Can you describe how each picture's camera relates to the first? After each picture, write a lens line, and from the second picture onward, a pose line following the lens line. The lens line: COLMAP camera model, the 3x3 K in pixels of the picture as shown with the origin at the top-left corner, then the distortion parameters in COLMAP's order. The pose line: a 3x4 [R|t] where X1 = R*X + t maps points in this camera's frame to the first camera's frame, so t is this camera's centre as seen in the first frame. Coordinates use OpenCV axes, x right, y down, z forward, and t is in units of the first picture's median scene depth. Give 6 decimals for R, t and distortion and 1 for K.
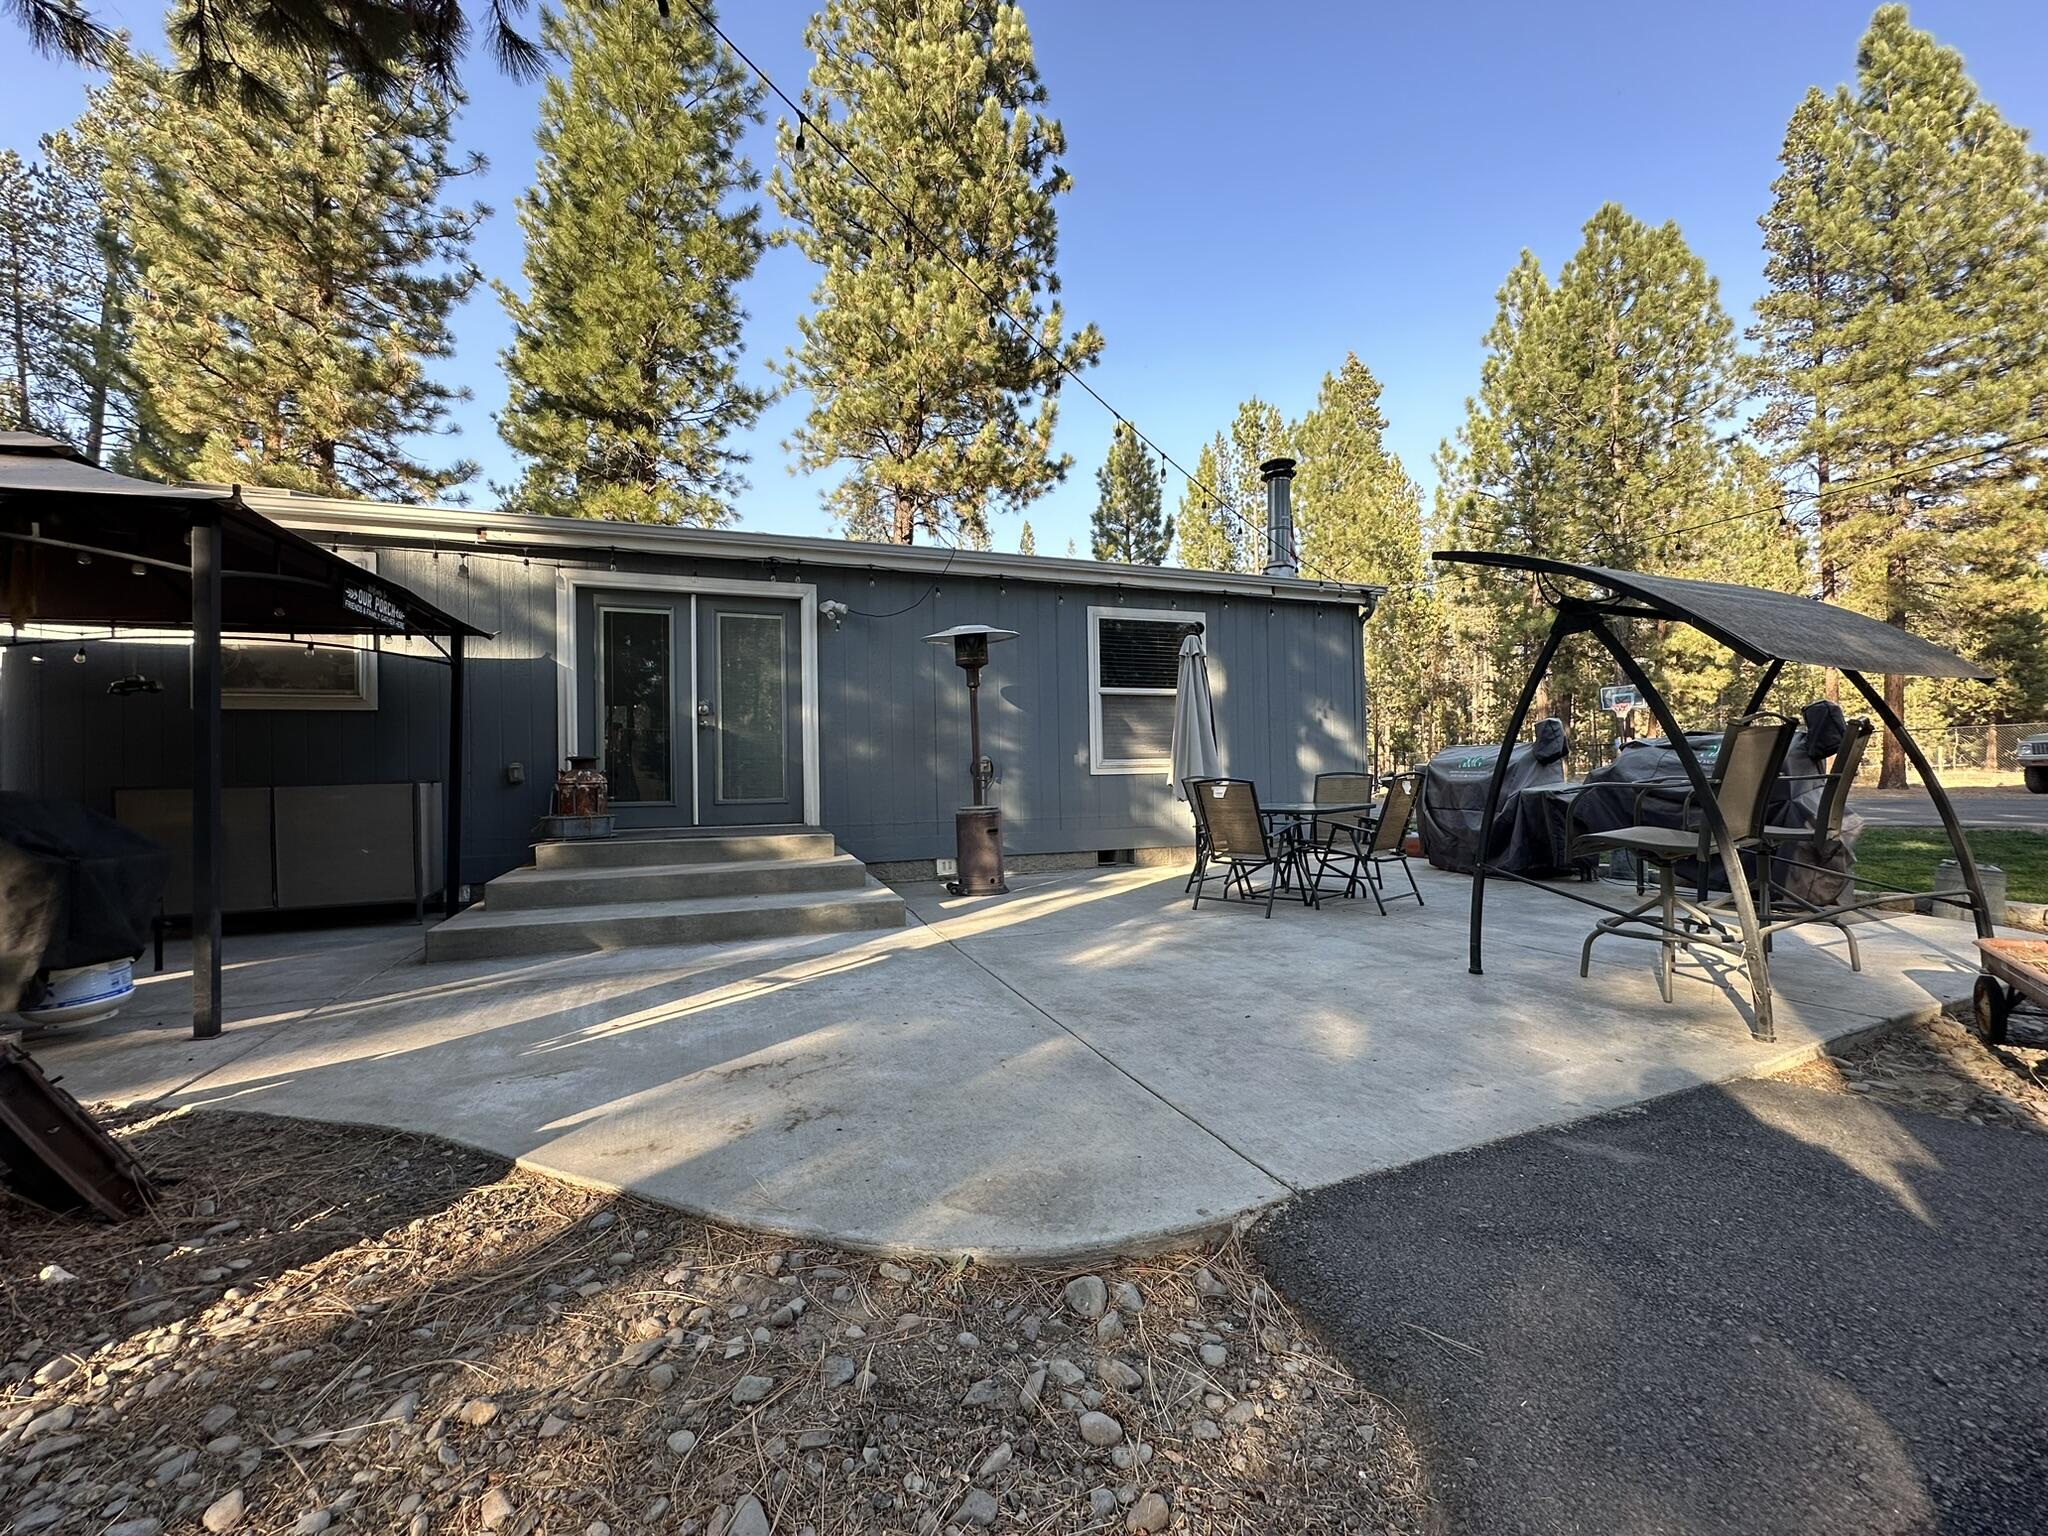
lens RADIAL K [[839.0, 0, 1024.6], [0, 839.0, 769.7], [0, 0, 1]] dist [-0.002675, 0.000164]
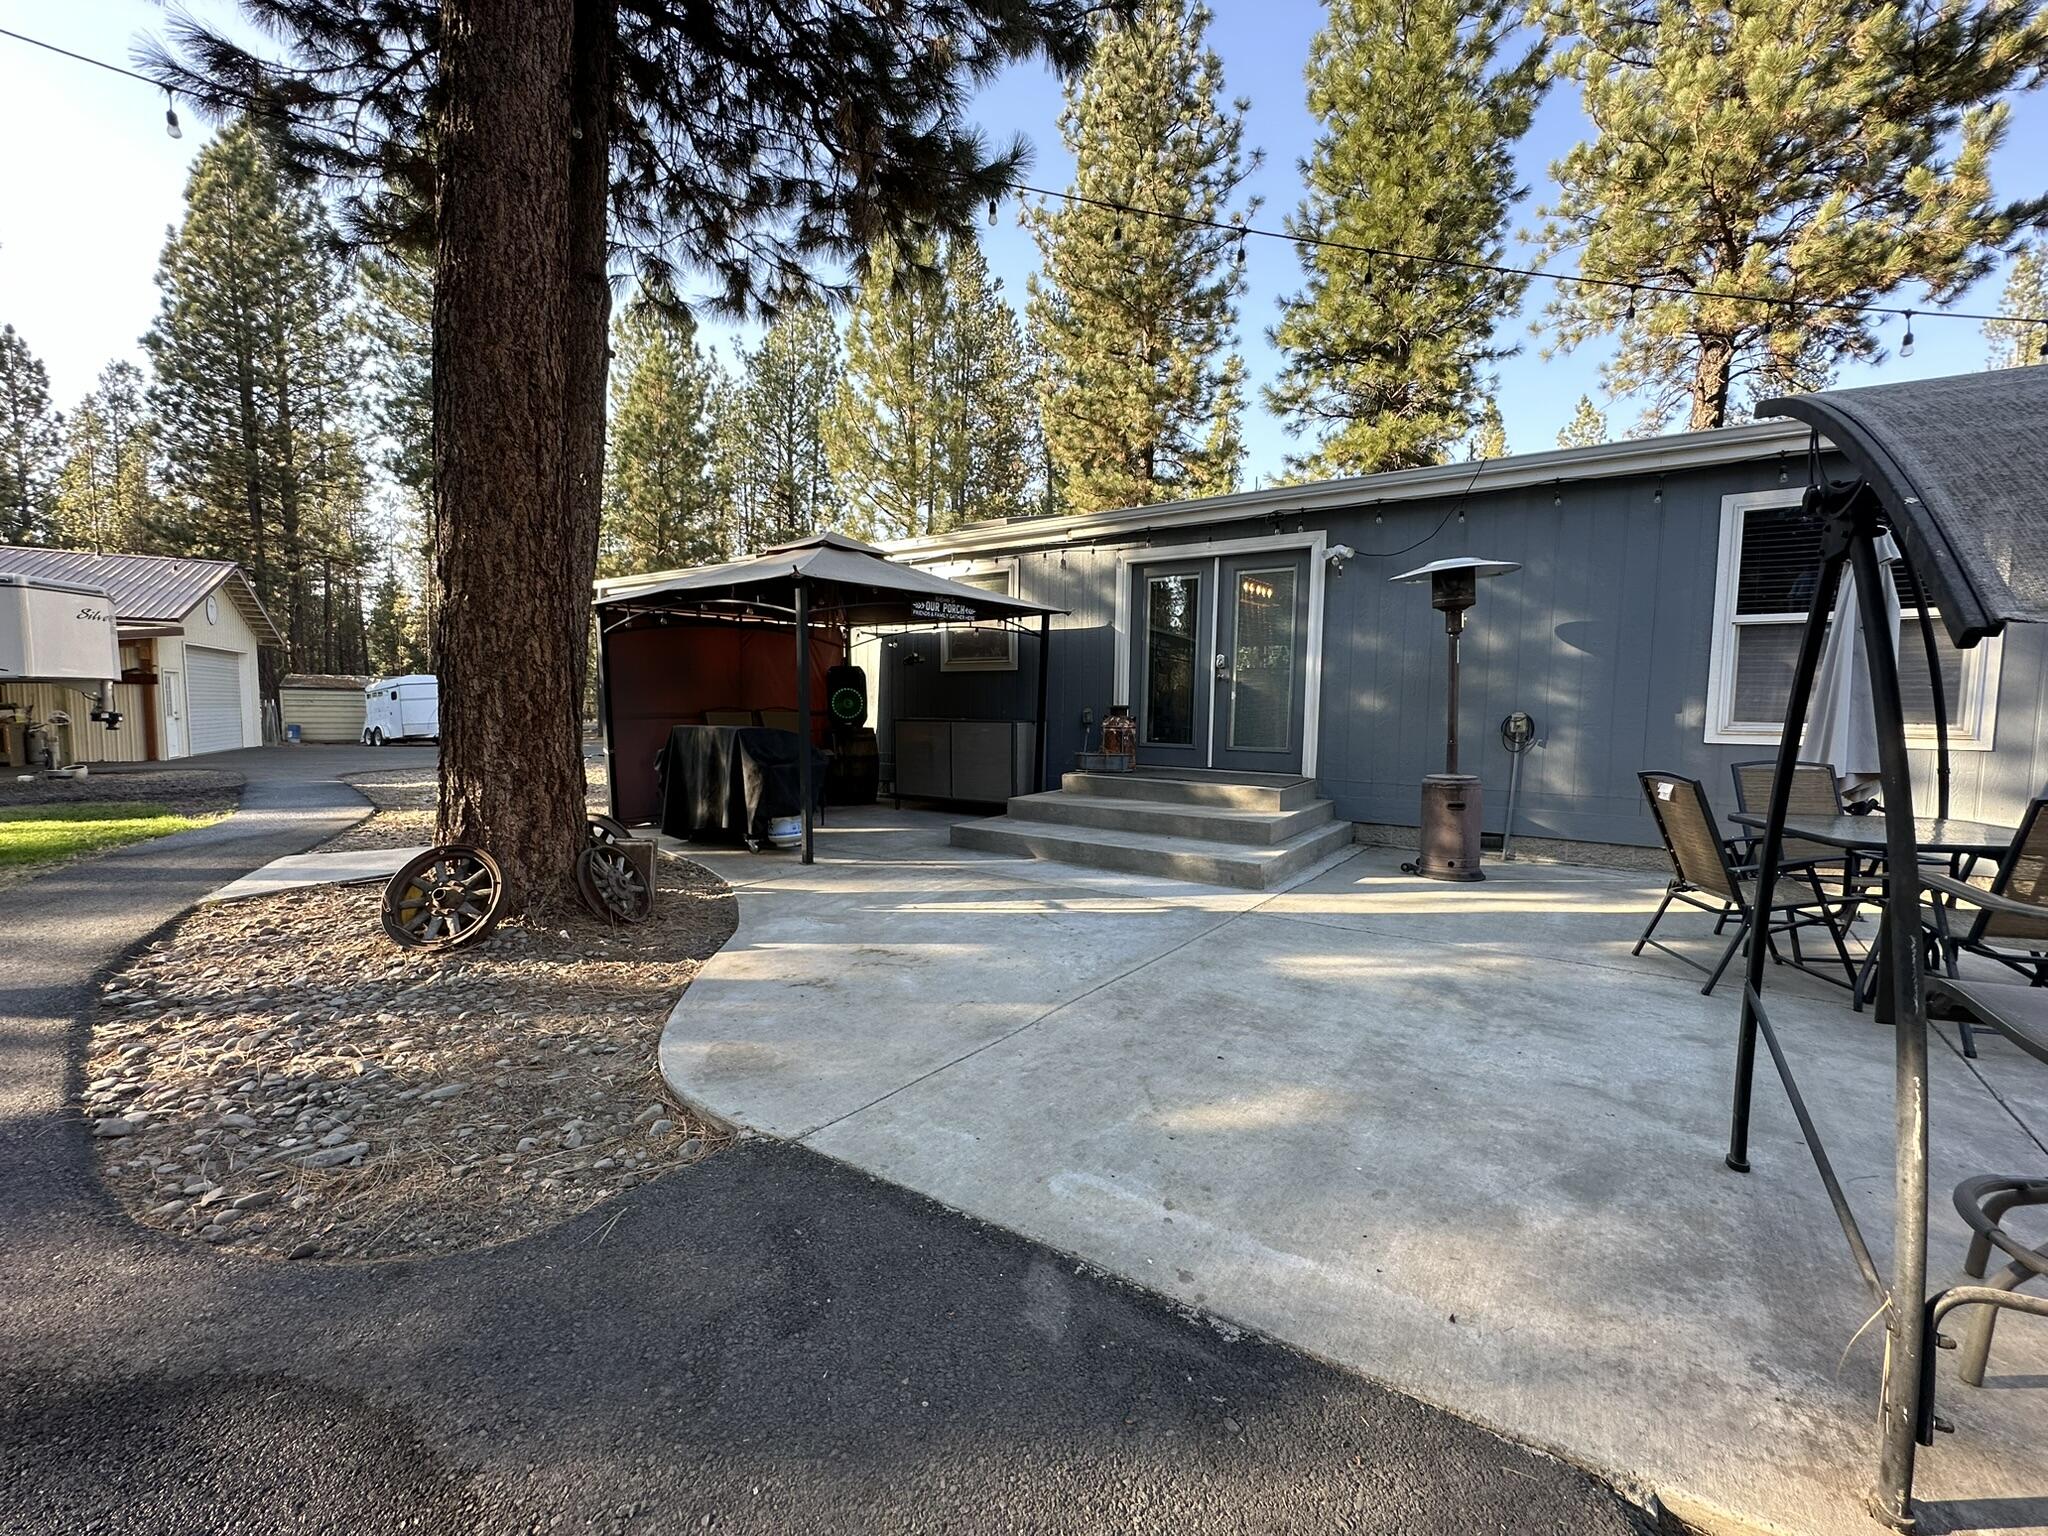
lens RADIAL K [[839.0, 0, 1028.0], [0, 839.0, 767.1], [0, 0, 1]] dist [-0.002675, 0.000164]
pose [[0.569761, 0.088550, -0.817026, 0.328672], [-0.013819, 0.995070, 0.098209, -0.034865], [0.821694, -0.044666, 0.568176, 0.139179]]
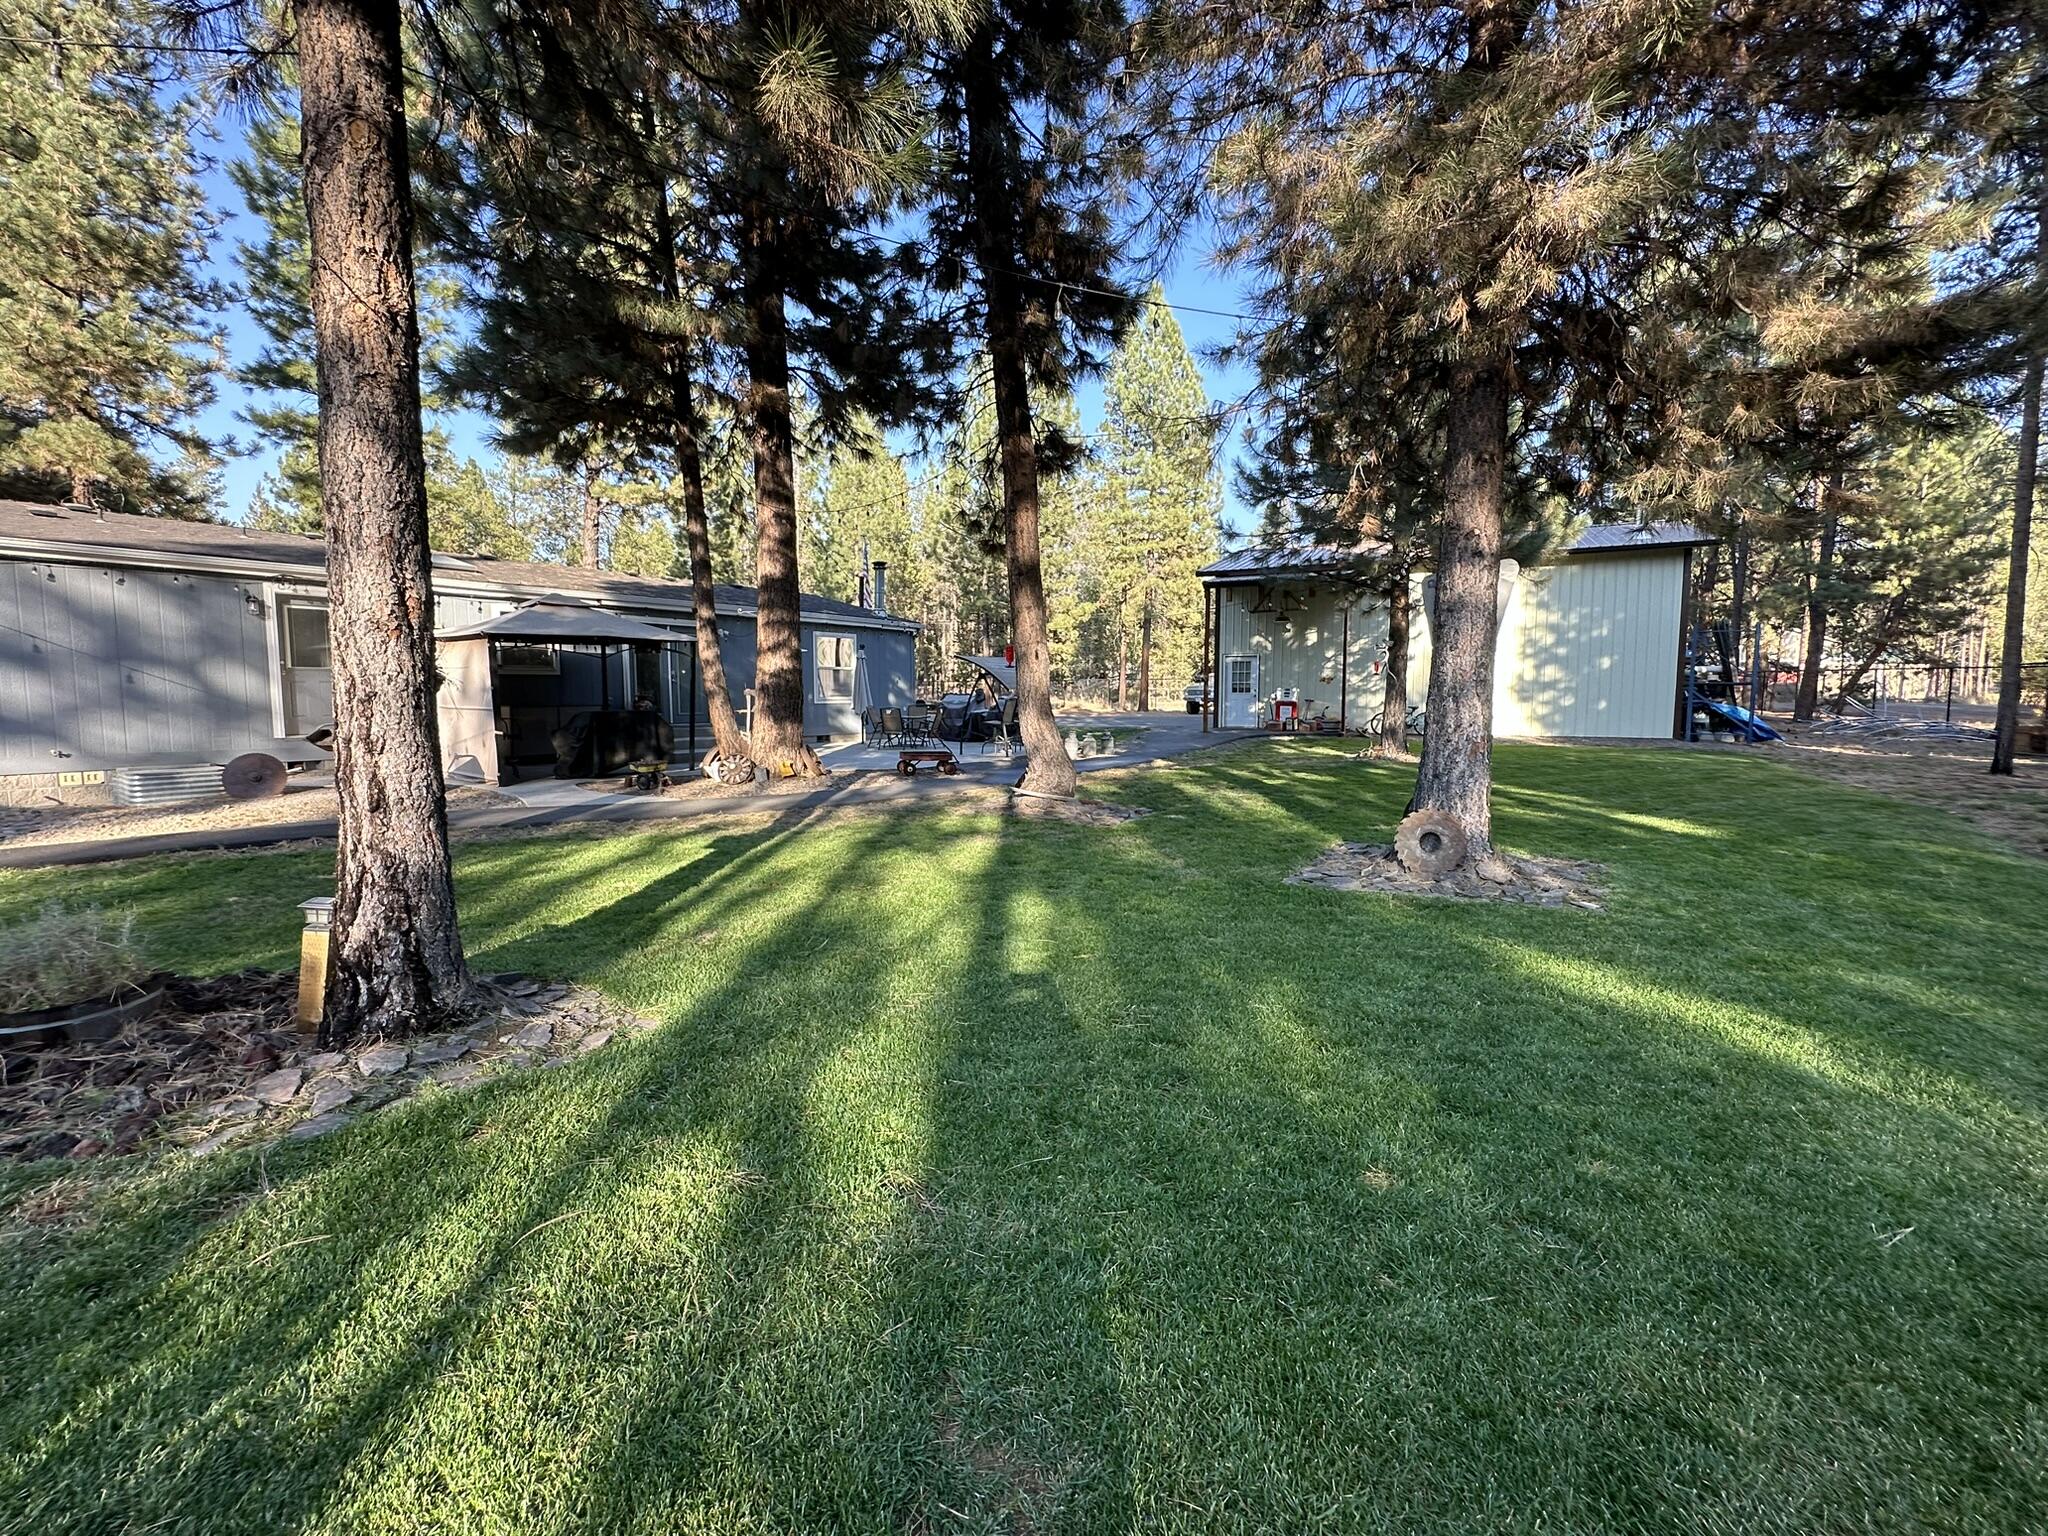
lens RADIAL K [[872.6, 0, 1019.0], [0, 872.6, 753.2], [0, 0, 1]] dist [-0.001561, -0.000713]
pose [[0.833010, -0.019887, 0.552900, -0.795659], [-0.023471, 0.997184, 0.071230, -0.044025], [-0.552759, -0.072313, 0.830198, -1.353725]]
